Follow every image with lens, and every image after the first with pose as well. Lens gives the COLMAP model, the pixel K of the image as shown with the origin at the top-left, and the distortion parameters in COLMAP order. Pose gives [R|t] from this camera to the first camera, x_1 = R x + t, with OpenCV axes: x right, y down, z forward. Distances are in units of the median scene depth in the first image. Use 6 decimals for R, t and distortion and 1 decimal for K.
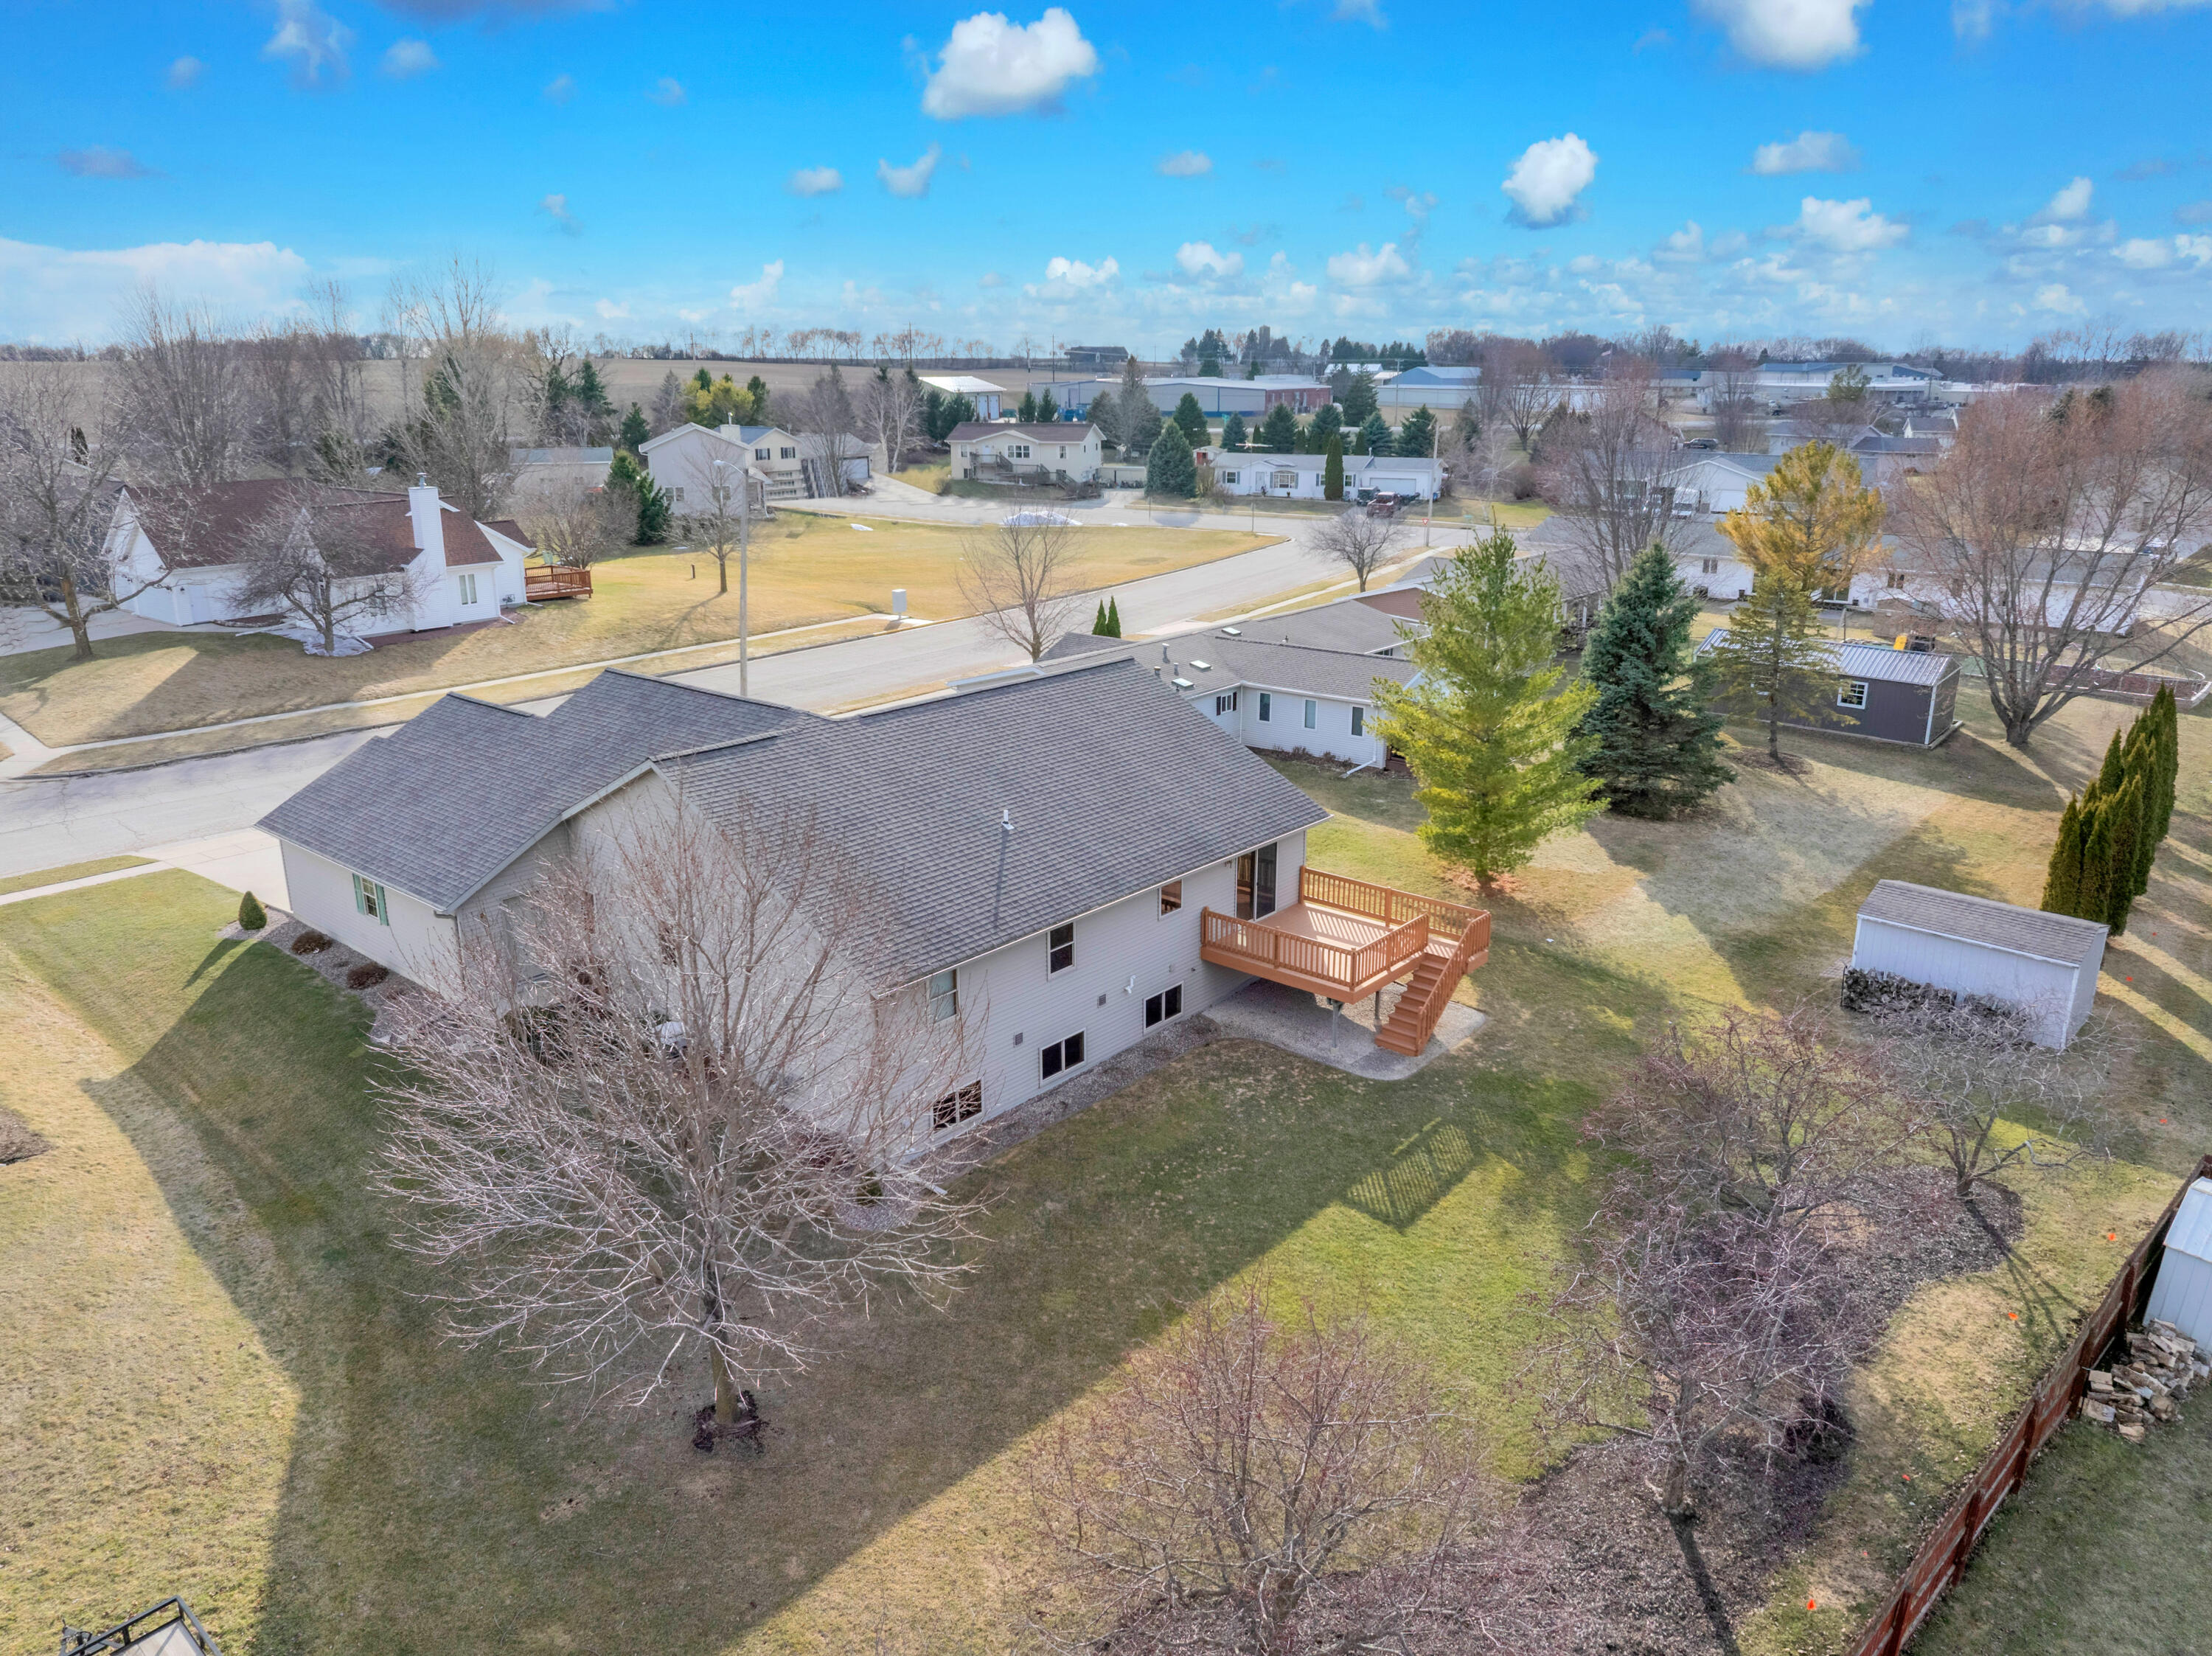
lens RADIAL K [[1518.2, 0, 1106.0], [0, 1518.2, 828.0], [0, 0, 1]] dist [0.000384, 0.000291]
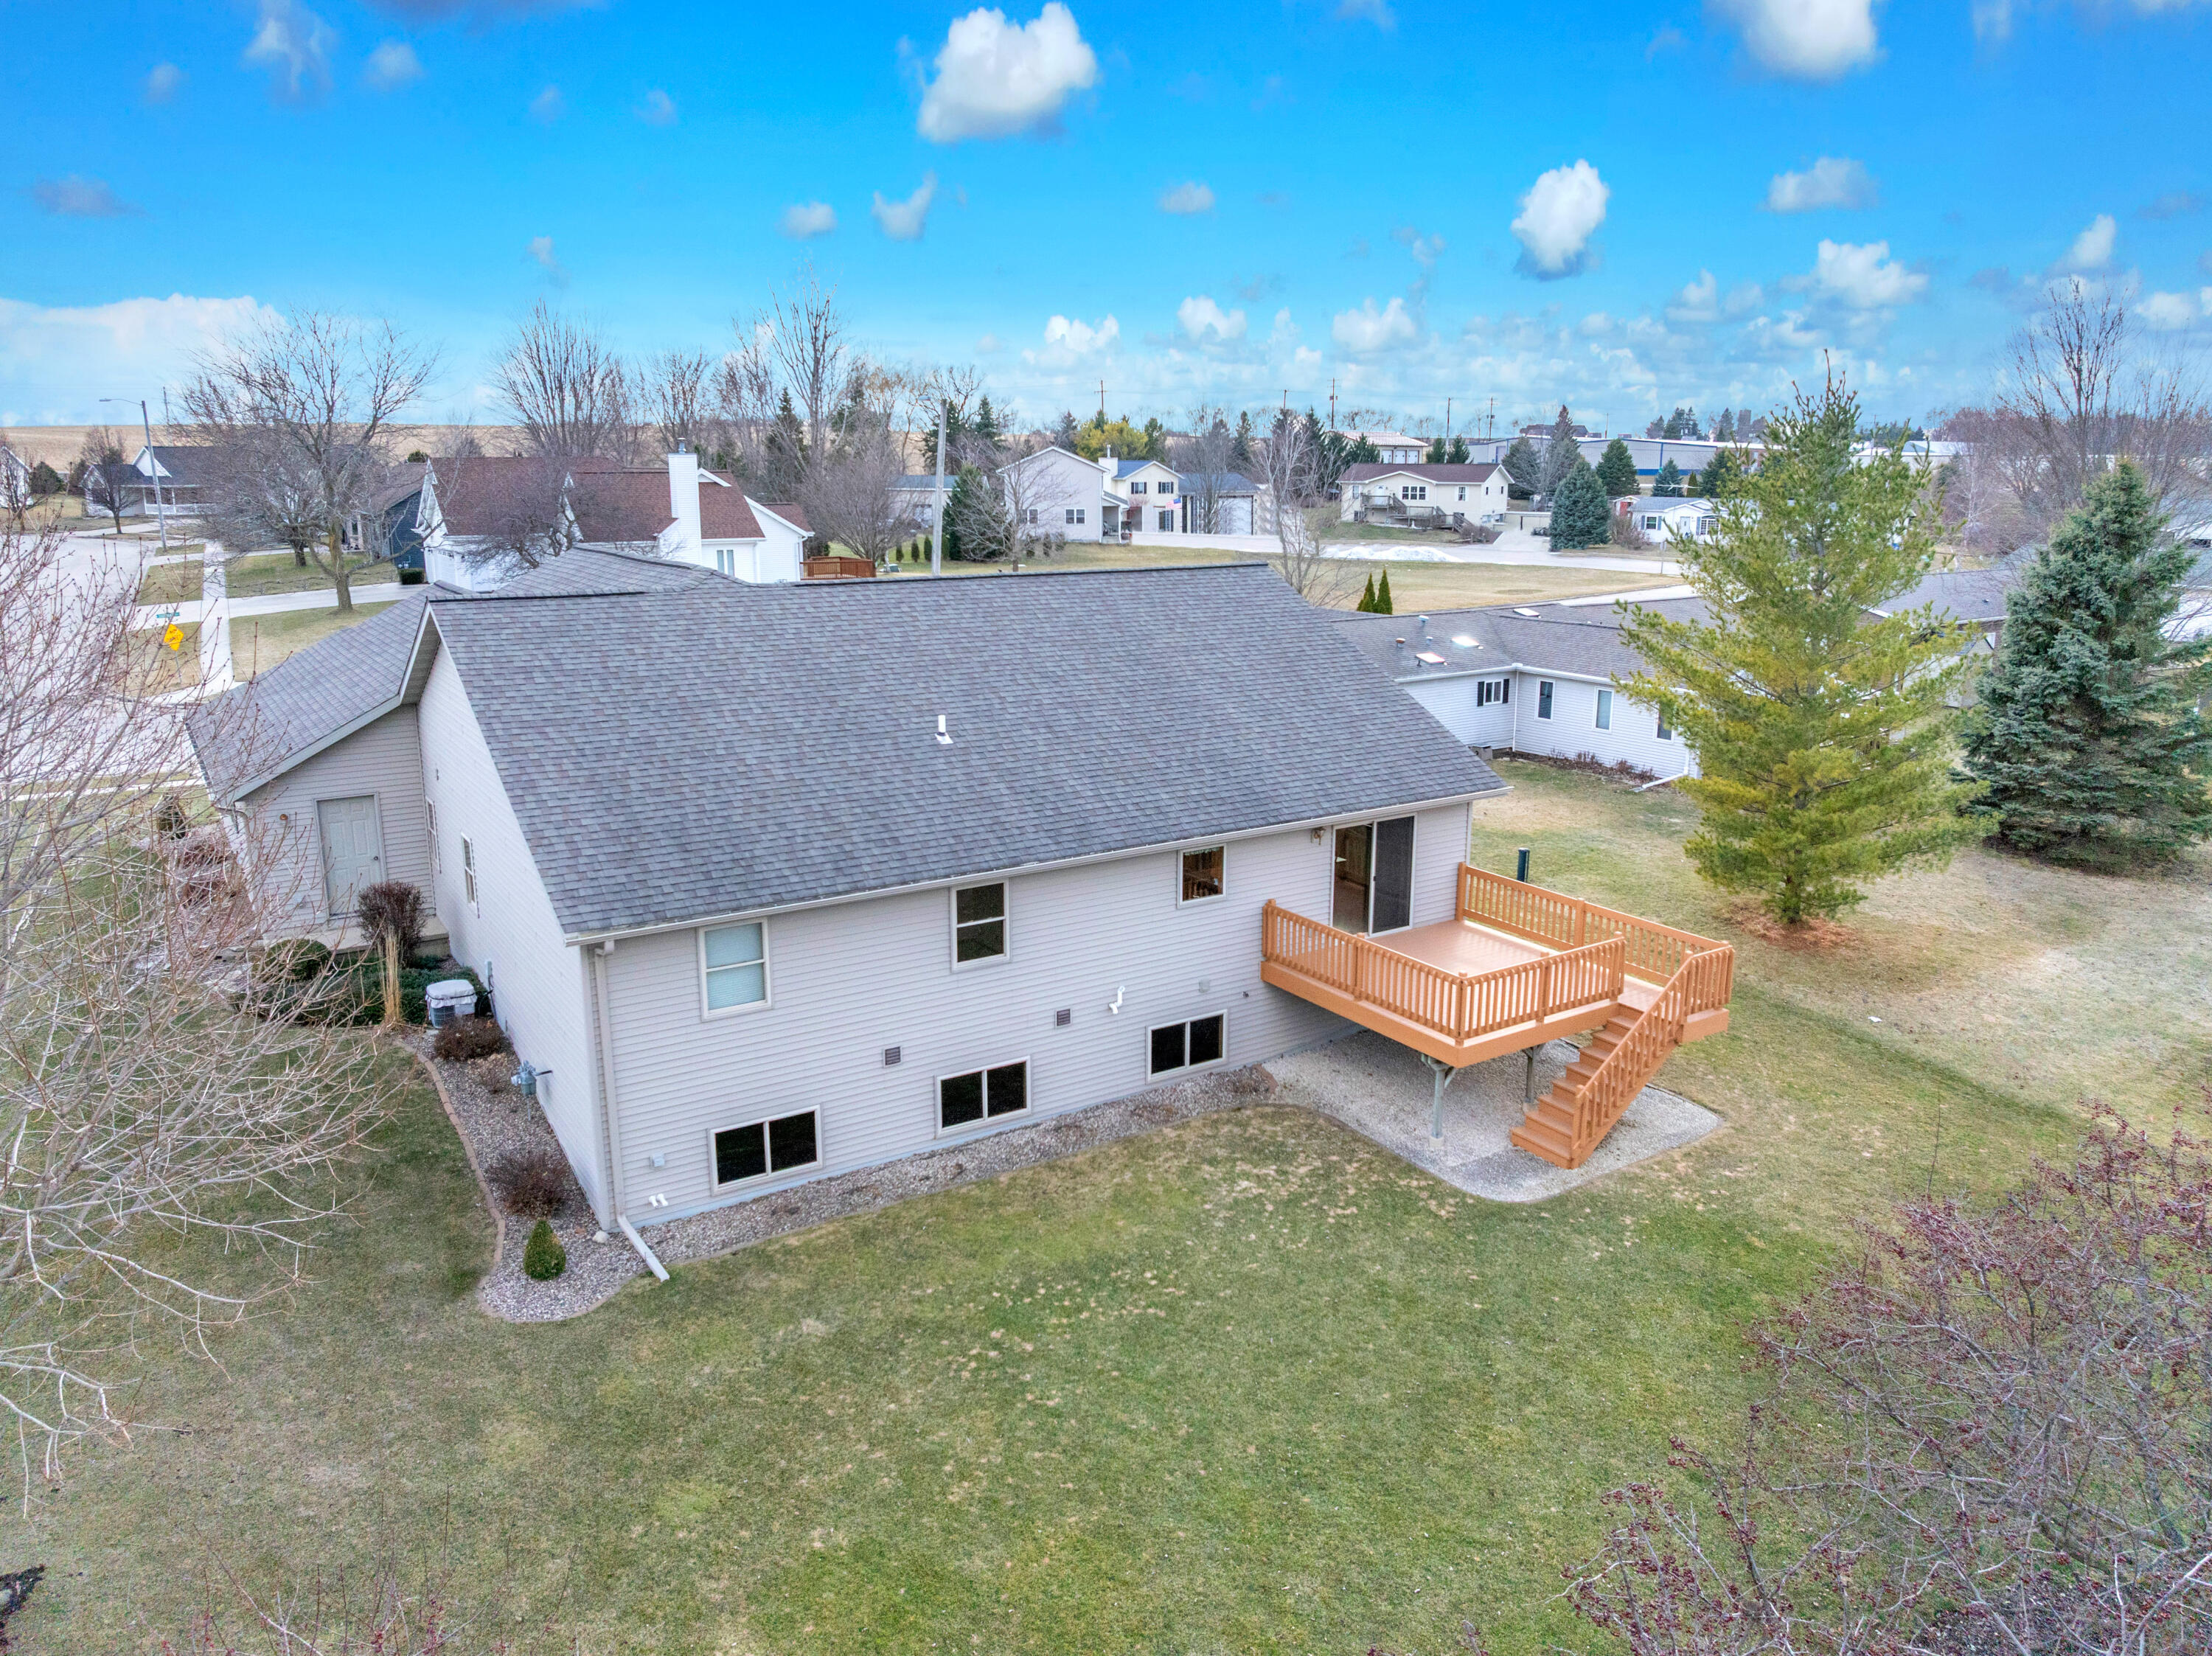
lens RADIAL K [[1531.3, 0, 1106.0], [0, 1531.3, 828.0], [0, 0, 1]] dist [-0.039801, 0.007042]
pose [[0.958495, 0.069586, -0.276488, 0.169094], [-0.084334, 0.995560, -0.041800, 0.052329], [0.272352, 0.063383, 0.960108, 0.334135]]
